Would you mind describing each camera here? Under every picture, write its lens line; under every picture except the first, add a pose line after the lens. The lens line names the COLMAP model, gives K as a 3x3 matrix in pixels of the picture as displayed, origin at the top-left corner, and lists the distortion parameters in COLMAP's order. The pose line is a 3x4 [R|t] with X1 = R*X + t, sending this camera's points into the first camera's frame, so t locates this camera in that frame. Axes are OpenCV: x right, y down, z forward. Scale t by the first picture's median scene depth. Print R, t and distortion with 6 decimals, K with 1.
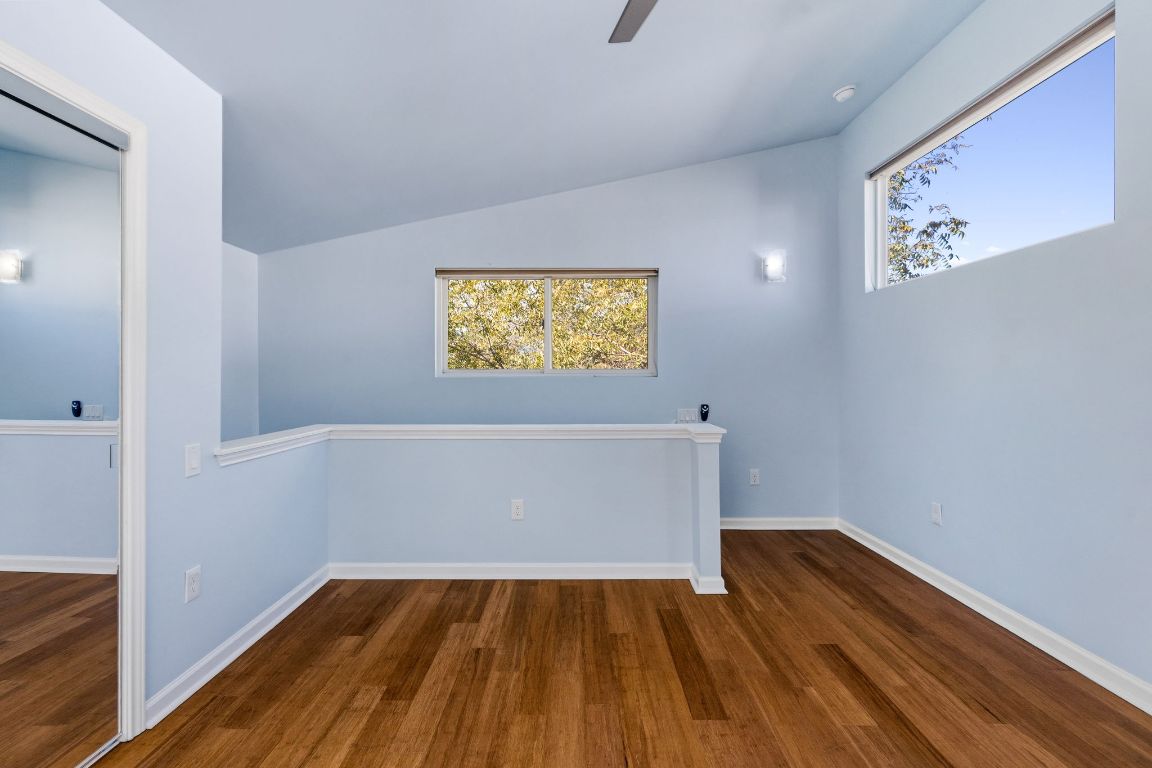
lens RADIAL K [[528.1, 0, 575.8], [0, 528.1, 380.4], [0, 0, 1]] dist [-0.012300, 0.000787]
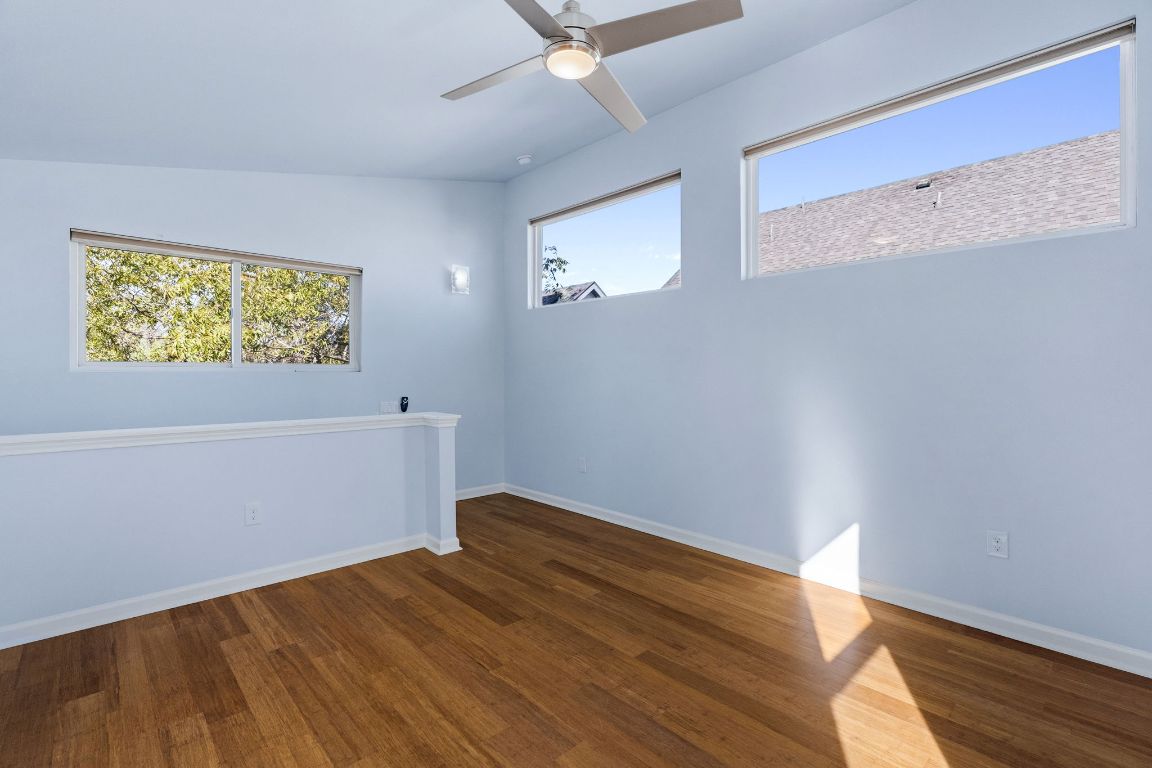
lens RADIAL K [[528.1, 0, 570.1], [0, 528.1, 379.3], [0, 0, 1]] dist [-0.012300, 0.000787]
pose [[0.730492, -0.005957, 0.682895, -0.401823], [0.001914, 0.999976, 0.006676, 0.002524], [-0.682918, -0.003569, 0.730486, -0.071120]]
